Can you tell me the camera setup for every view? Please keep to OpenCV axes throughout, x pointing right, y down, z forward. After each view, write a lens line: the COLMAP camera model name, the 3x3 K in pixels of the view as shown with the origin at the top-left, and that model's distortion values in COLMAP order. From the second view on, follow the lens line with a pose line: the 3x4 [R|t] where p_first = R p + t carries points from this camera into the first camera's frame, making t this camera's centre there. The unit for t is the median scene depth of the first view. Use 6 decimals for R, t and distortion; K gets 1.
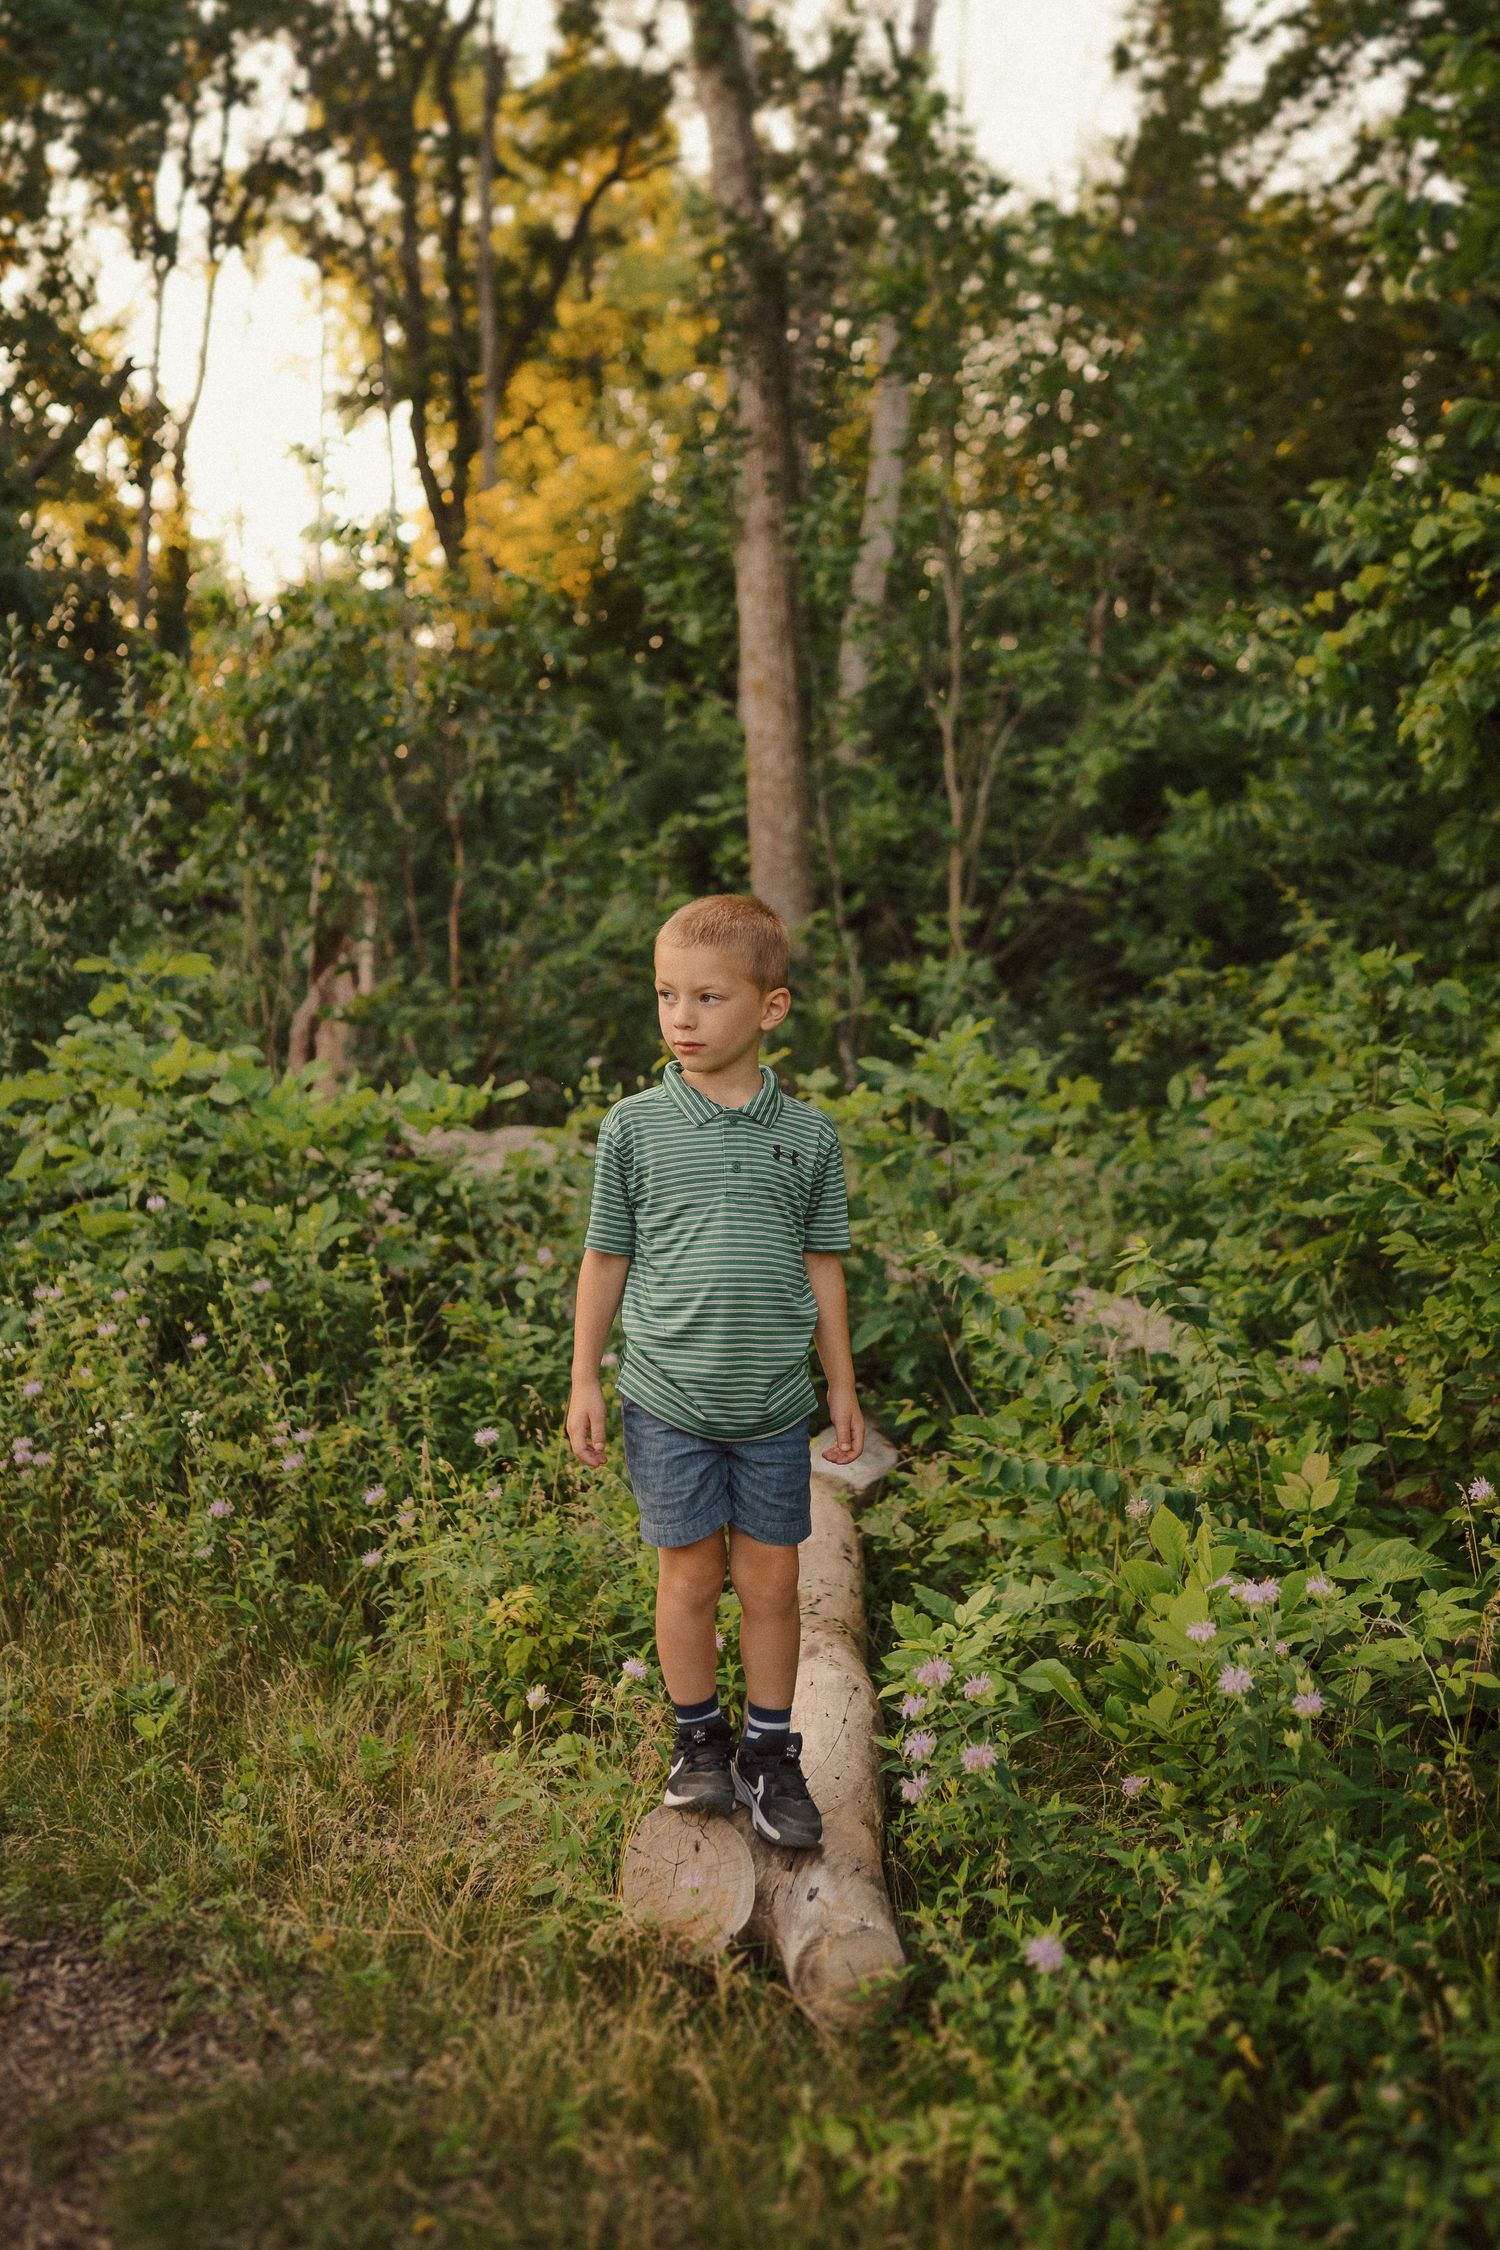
lens RADIAL K [[2230.4, 0, 646.9], [0, 2230.4, 1122.4], [0, 0, 1]] dist [-0.010779, 0.011932]
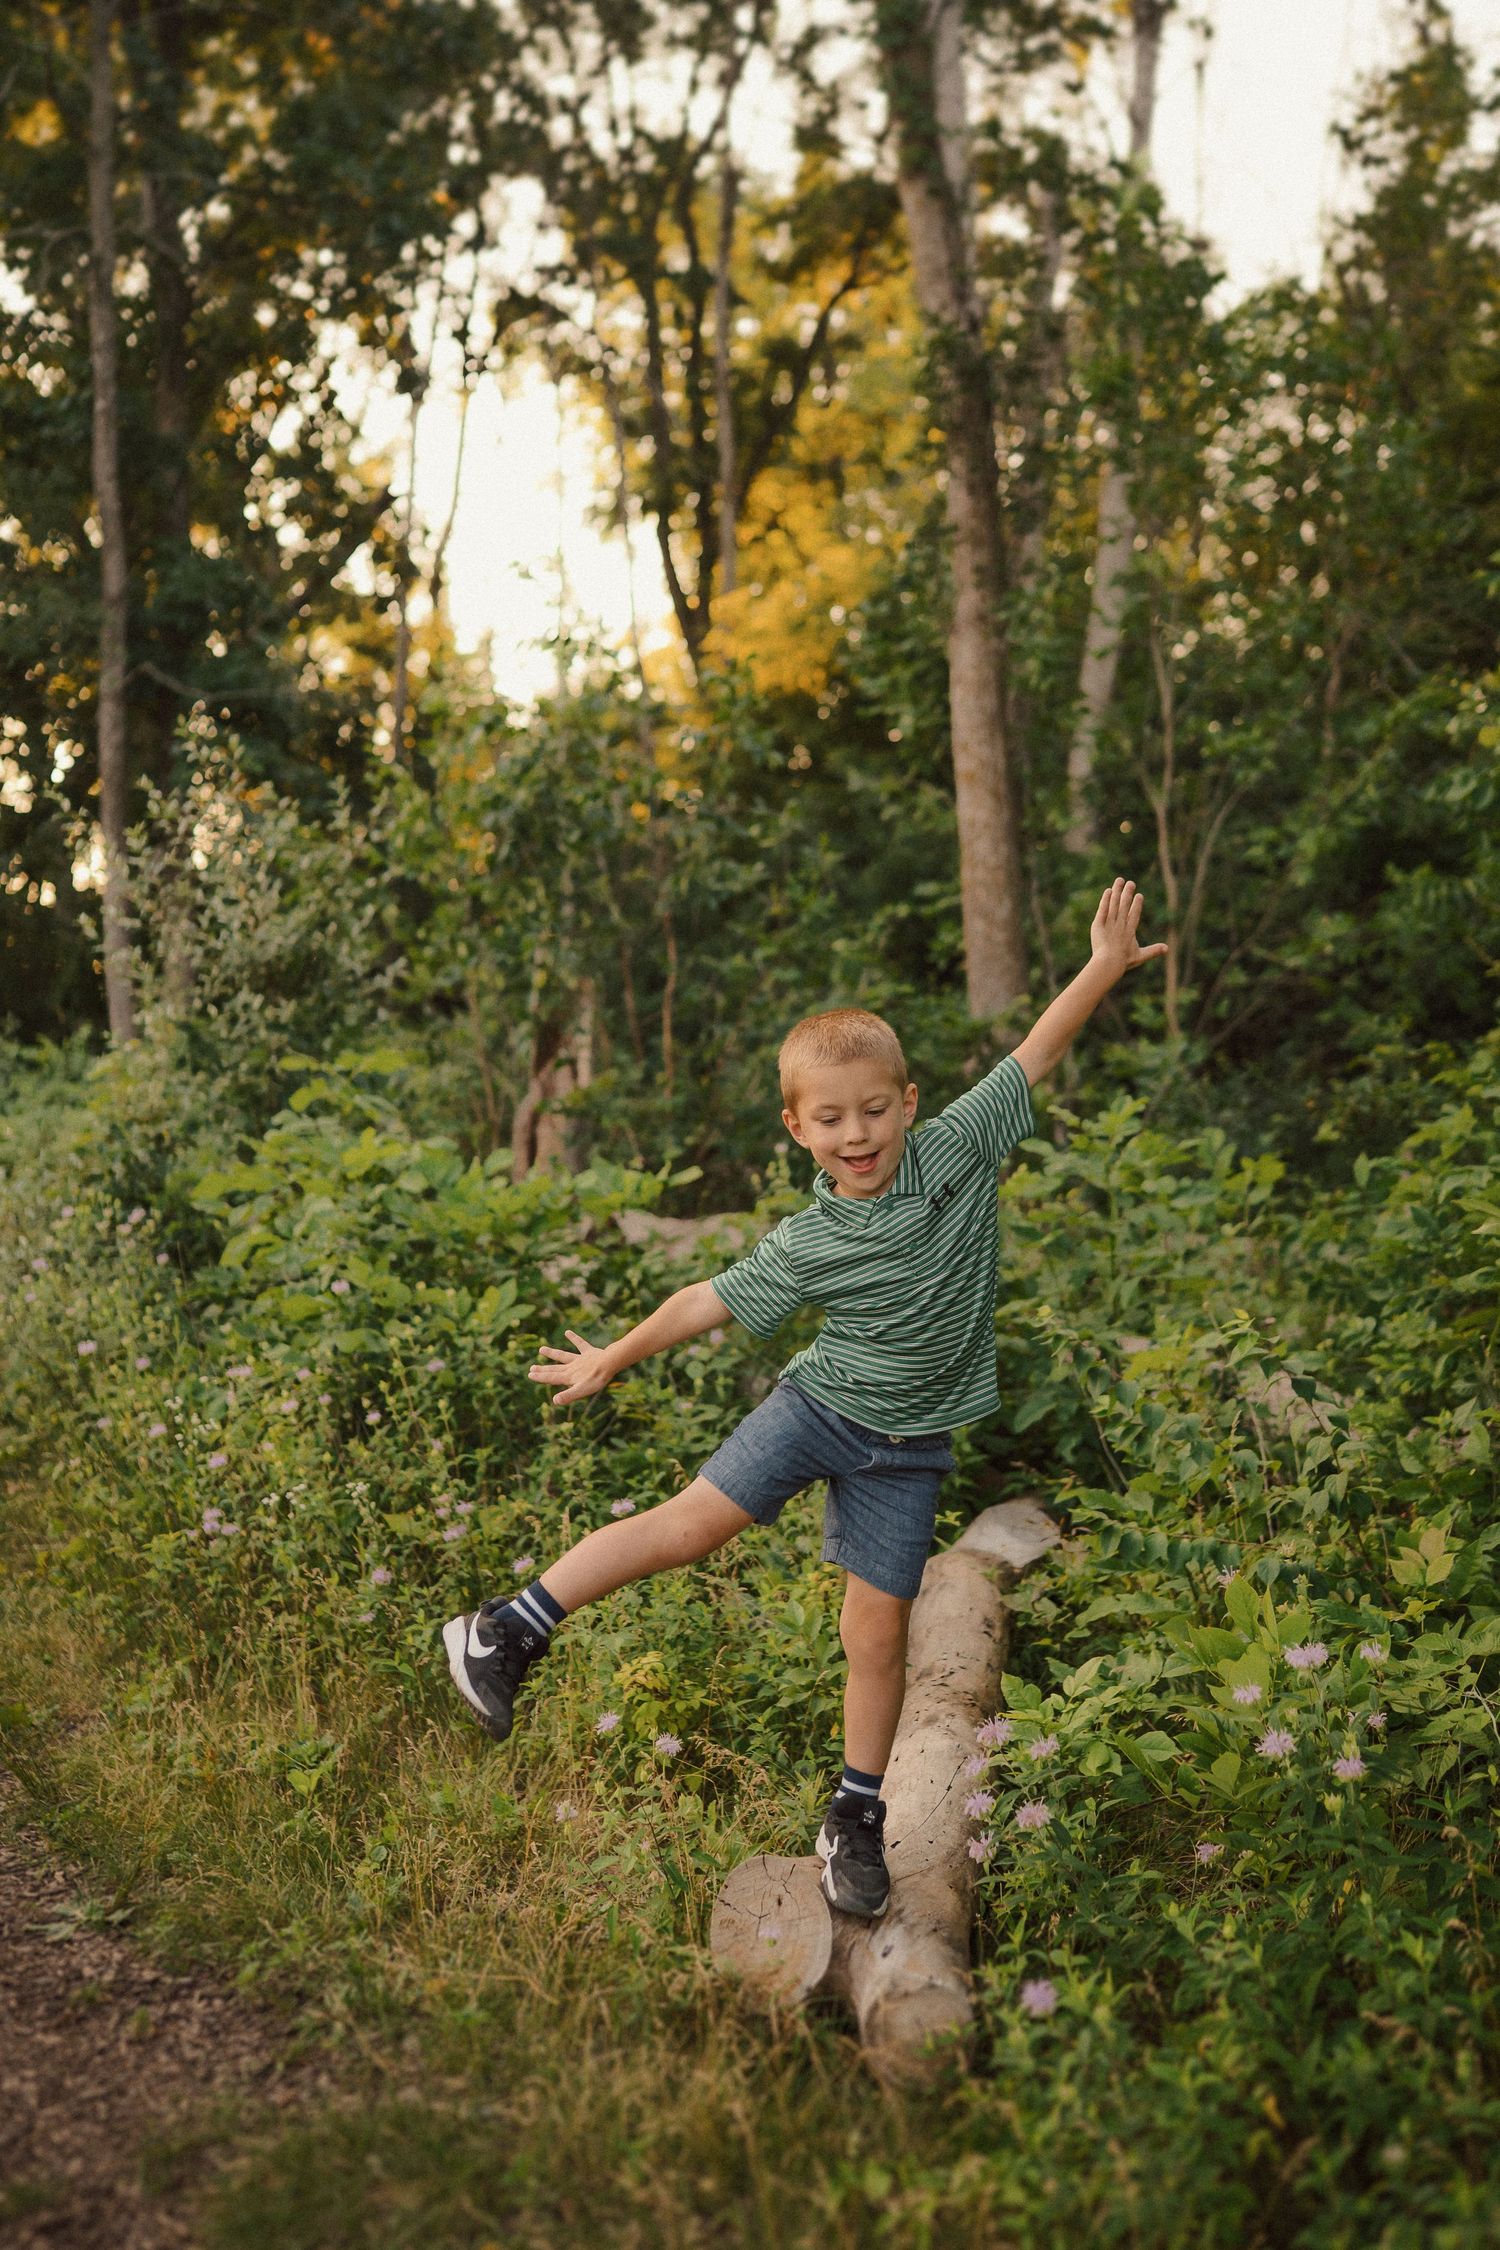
lens RADIAL K [[2305.7, 0, 750.0], [0, 2305.7, 1125.0], [0, 0, 1]] dist [-0.012108, 0.015640]
pose [[0.990313, -0.015992, -0.137927, 0.119186], [0.009910, 0.998953, -0.044672, 0.010203], [0.138497, 0.042872, 0.989434, -0.051883]]
